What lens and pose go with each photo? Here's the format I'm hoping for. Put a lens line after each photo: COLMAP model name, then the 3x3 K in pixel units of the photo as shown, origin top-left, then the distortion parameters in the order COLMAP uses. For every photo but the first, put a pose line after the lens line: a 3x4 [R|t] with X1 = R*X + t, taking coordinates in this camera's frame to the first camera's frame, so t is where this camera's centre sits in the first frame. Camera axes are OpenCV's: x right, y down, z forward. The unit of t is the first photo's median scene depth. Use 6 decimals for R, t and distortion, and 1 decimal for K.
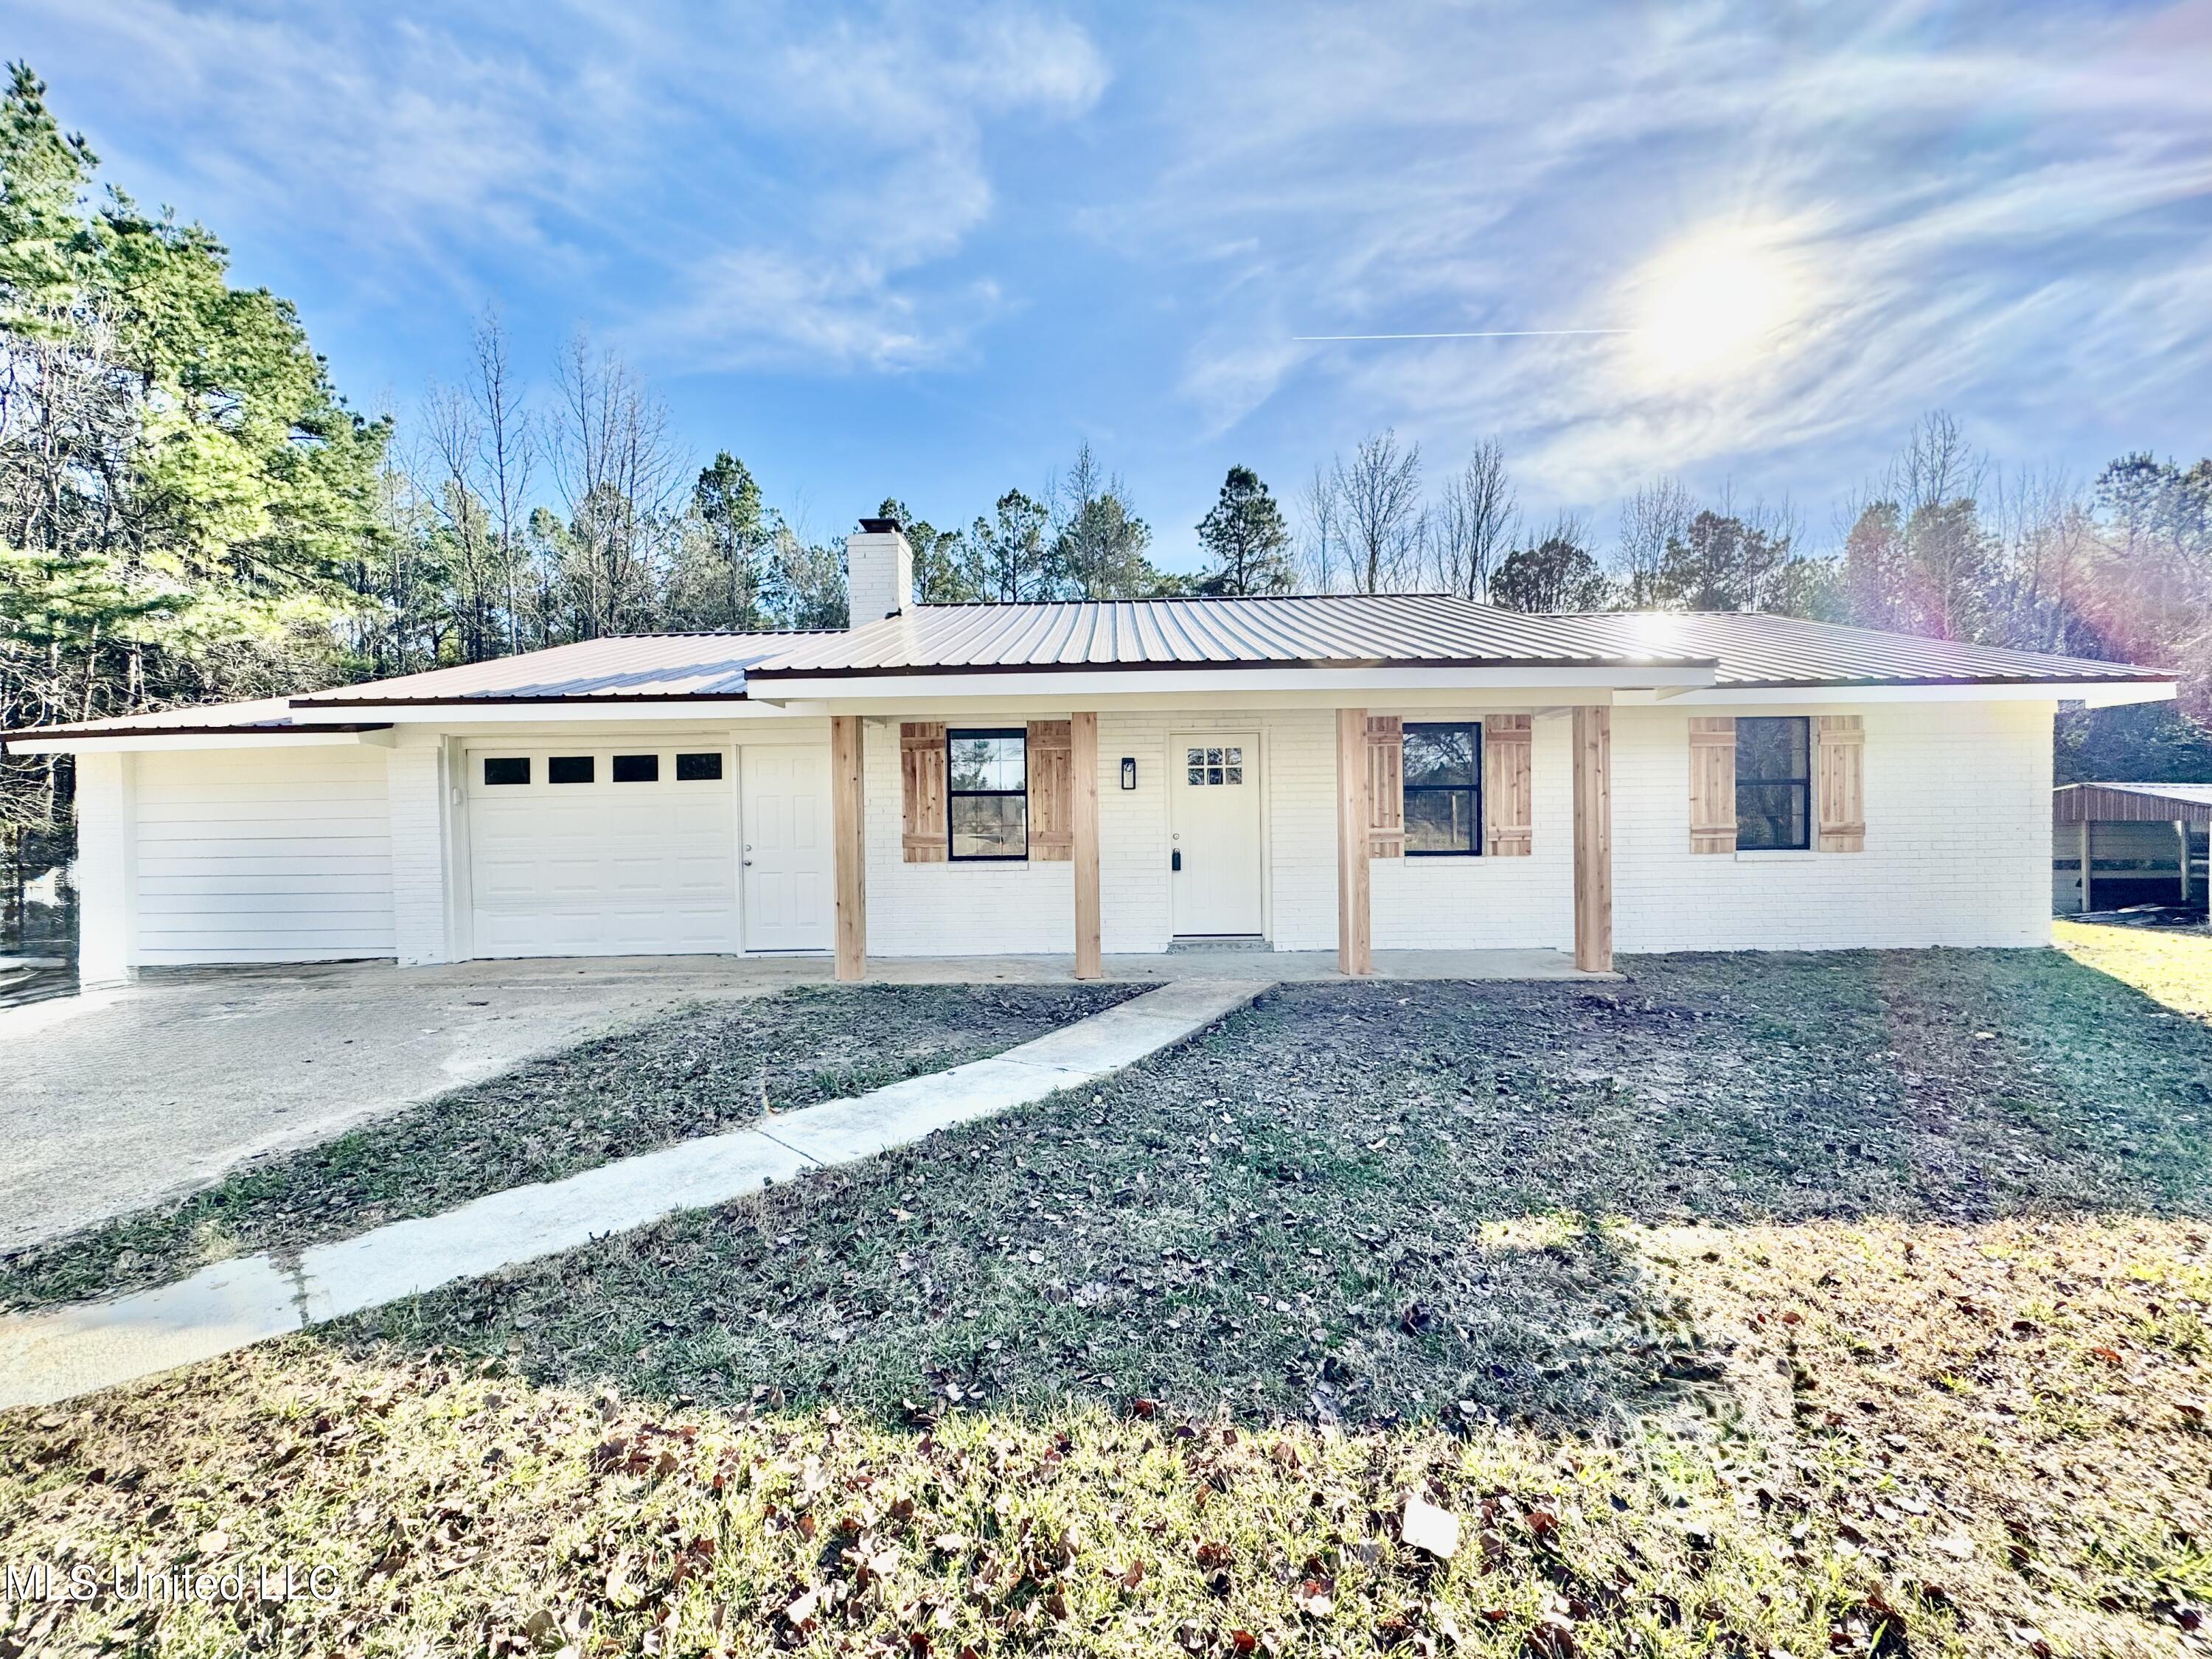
lens RADIAL K [[868.5, 0, 1098.9], [0, 868.5, 829.9], [0, 0, 1]] dist [-0.001719, 0.000197]
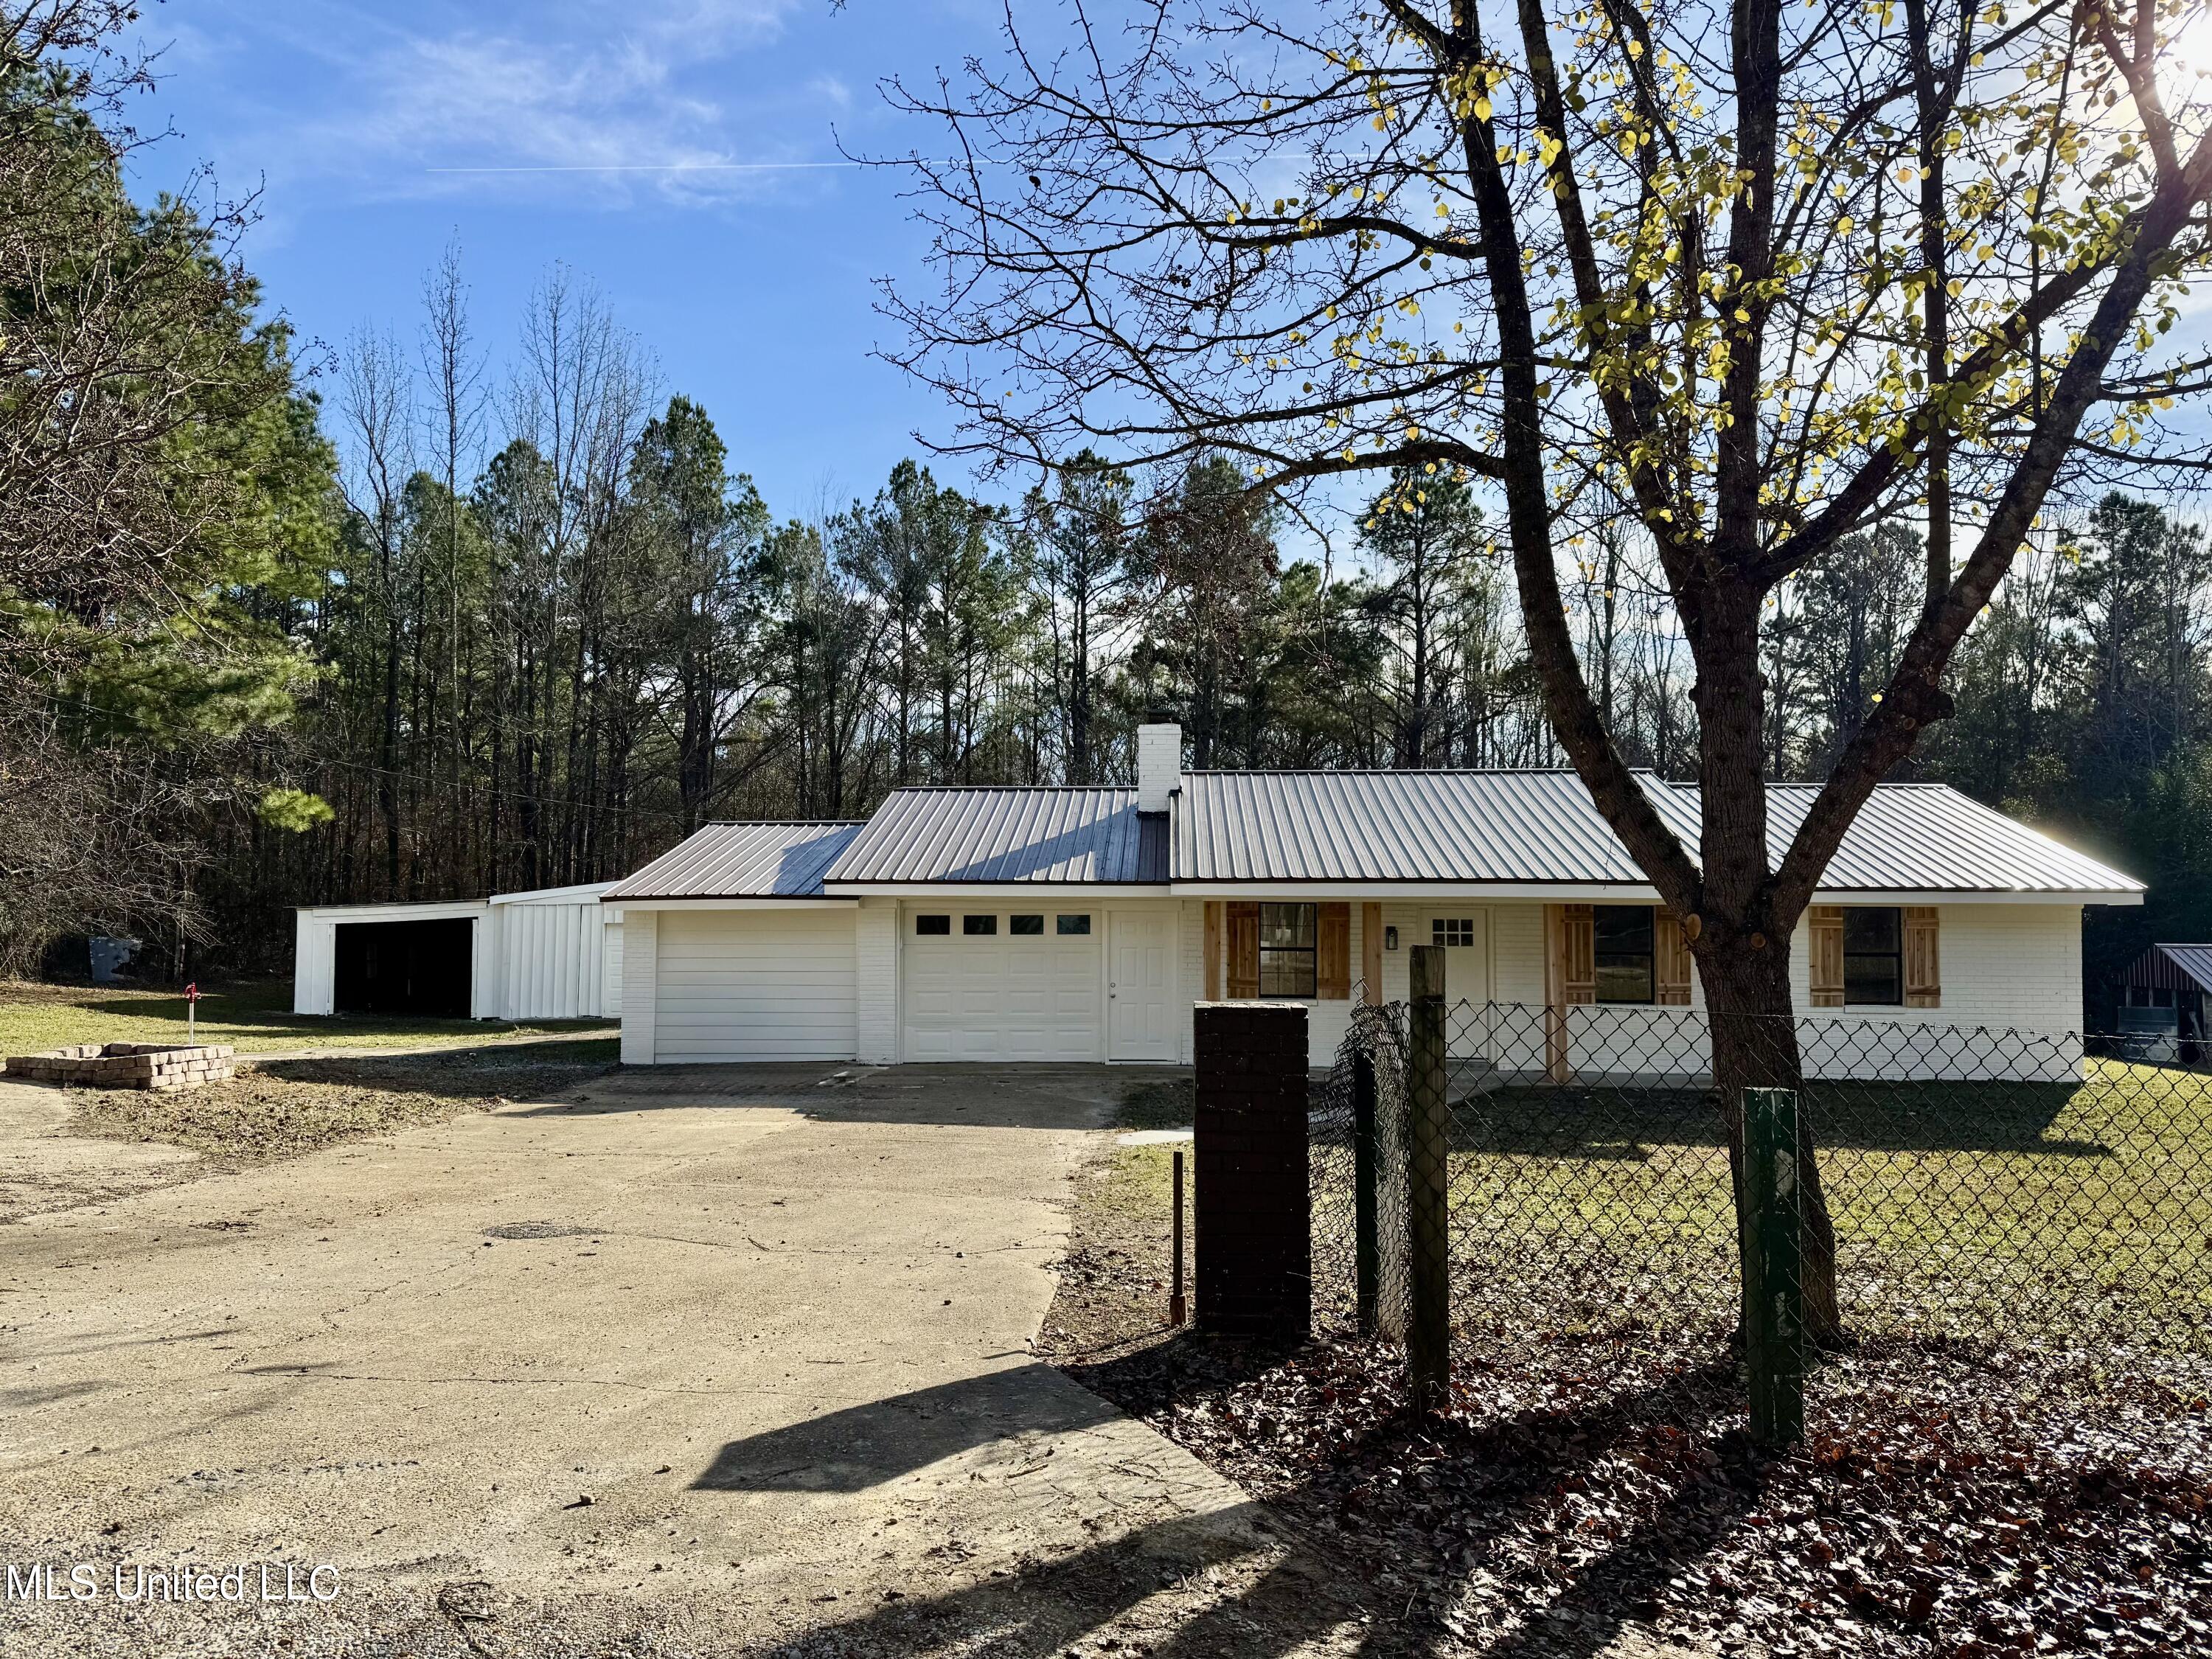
lens RADIAL K [[1518.2, 0, 1106.0], [0, 1518.2, 829.5], [0, 0, 1]] dist [0.073928, -0.097711]
pose [[0.999578, 0.018789, -0.022166, -0.061819], [-0.020257, 0.997481, -0.067980, -0.010343], [0.020833, 0.068401, 0.997440, -0.239220]]
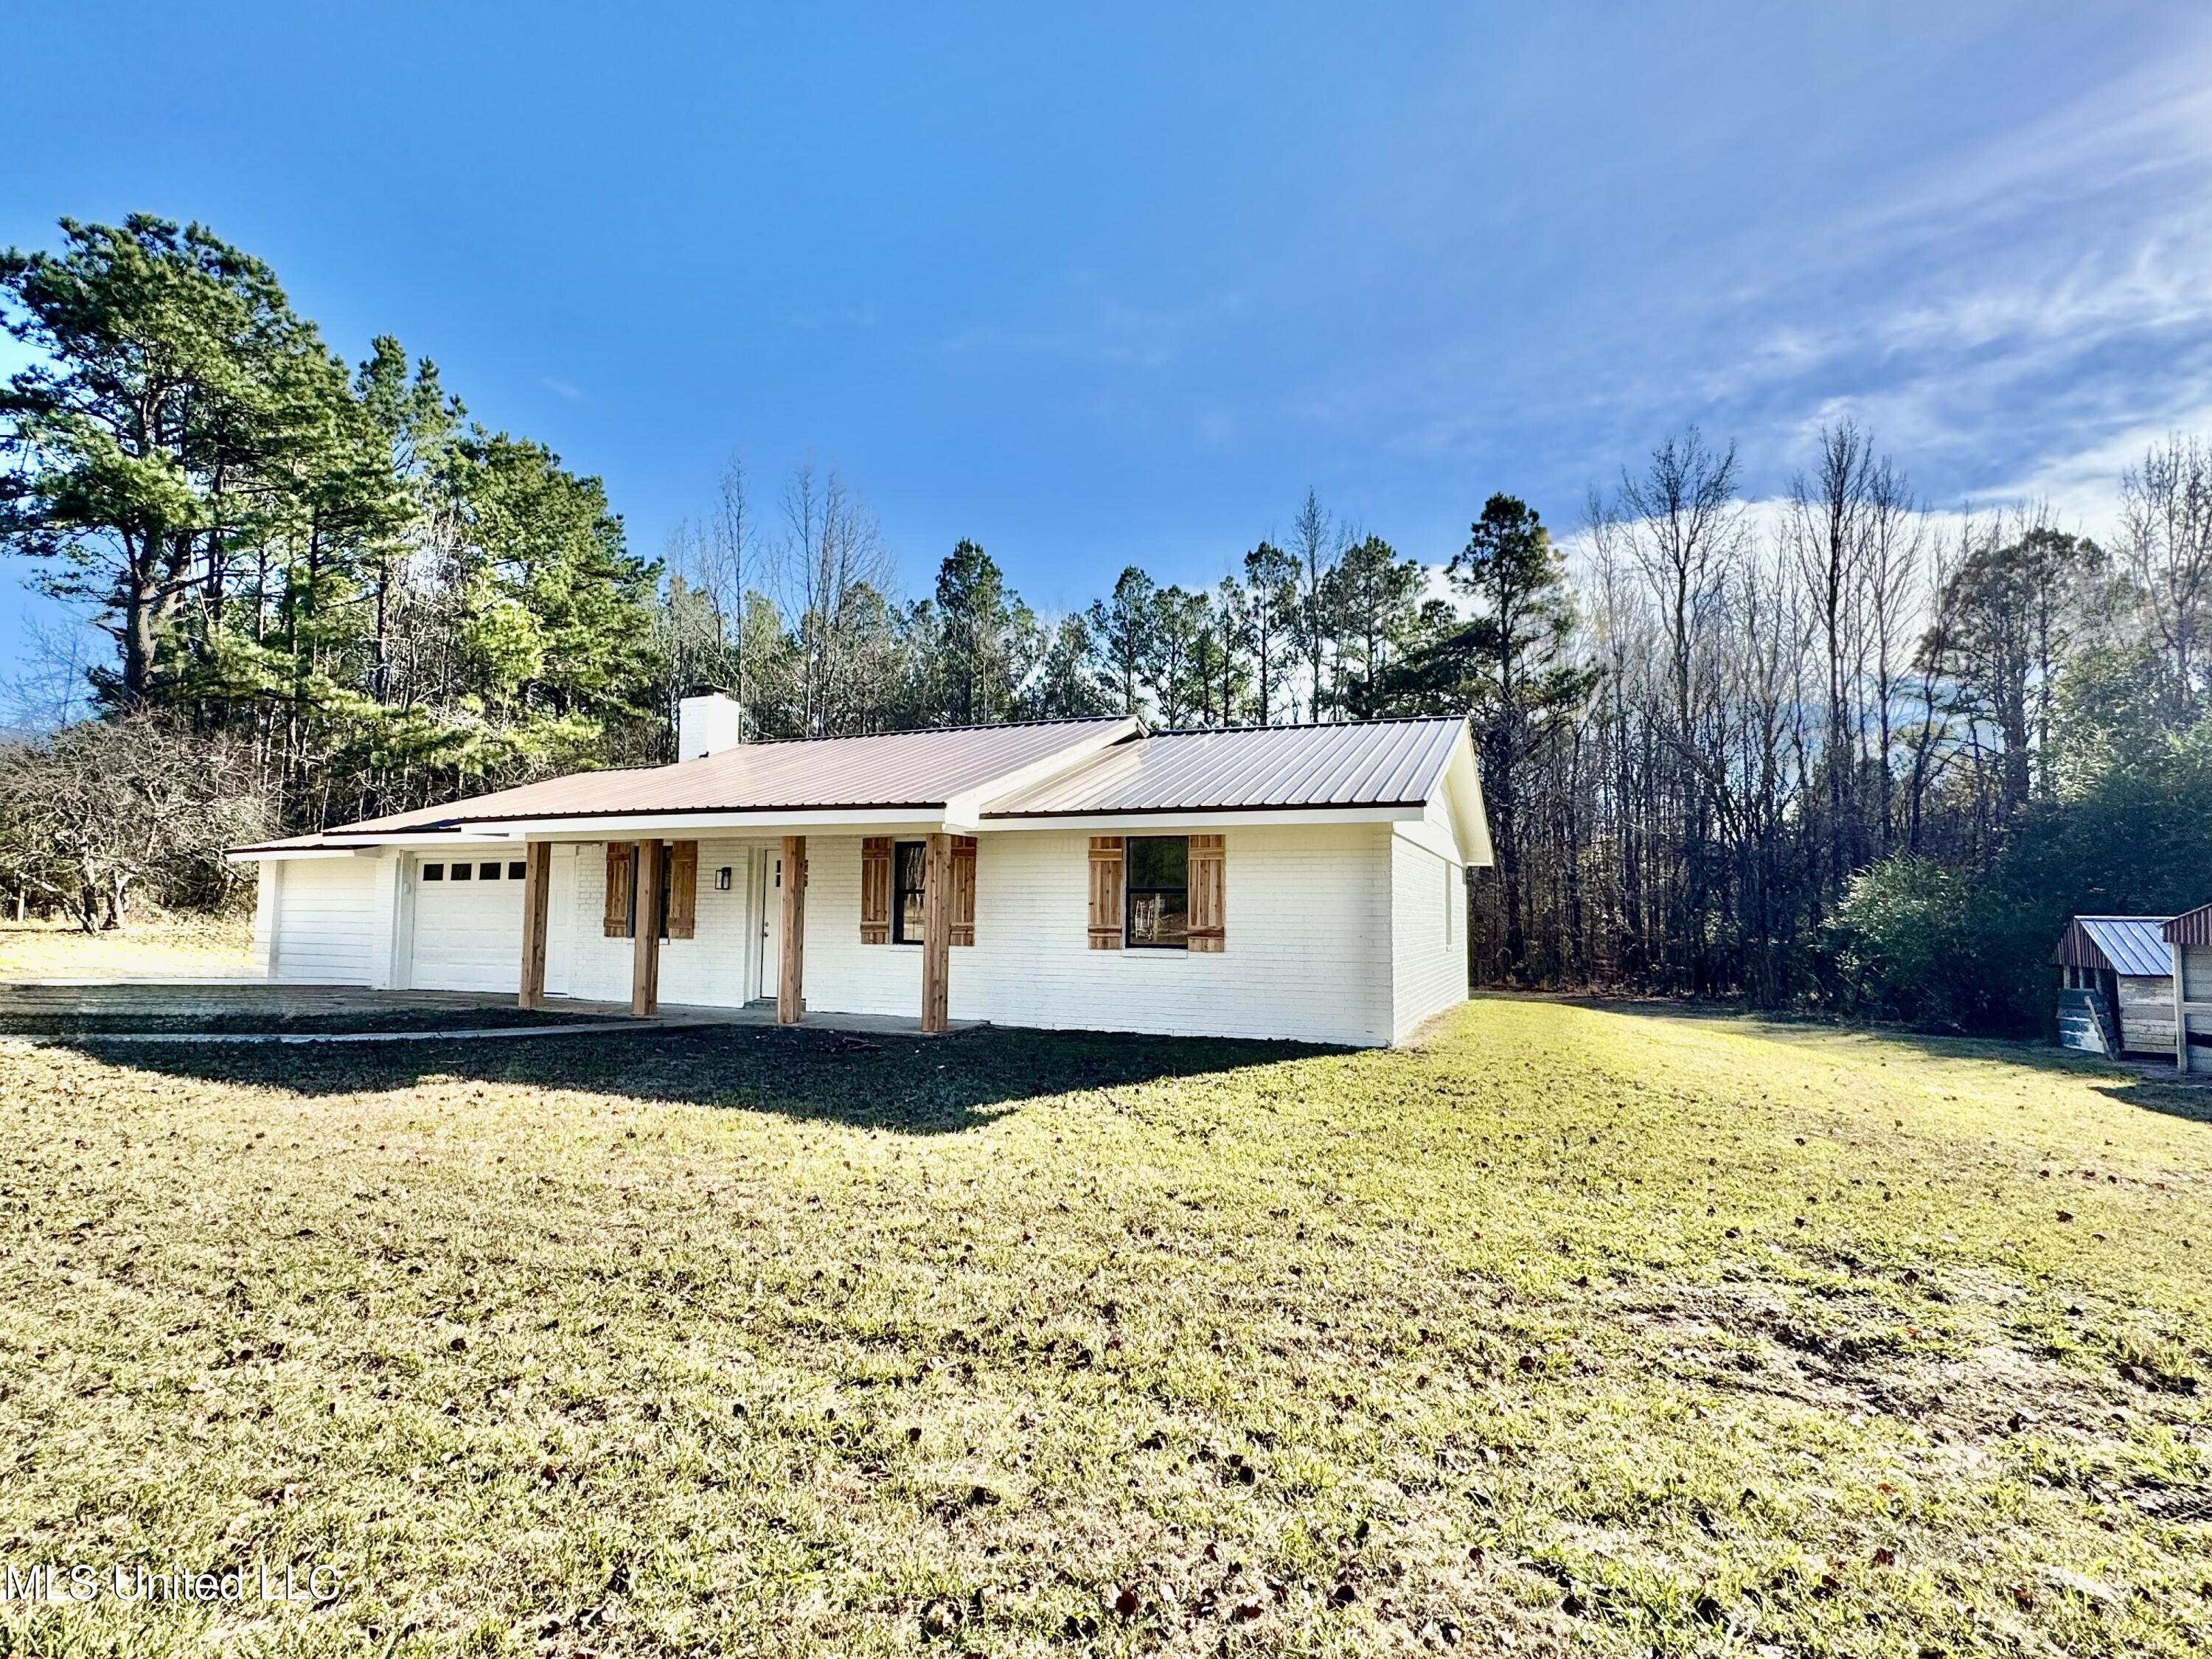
lens RADIAL K [[1080.5, 0, 1111.7], [0, 1080.5, 828.1], [0, 0, 1]] dist [0.001990, 0.000363]
pose [[0.927890, -0.006722, -0.372793, 0.210788], [-0.027735, 0.995823, -0.086990, -0.001701], [0.371820, 0.091057, 0.923828, -0.066372]]
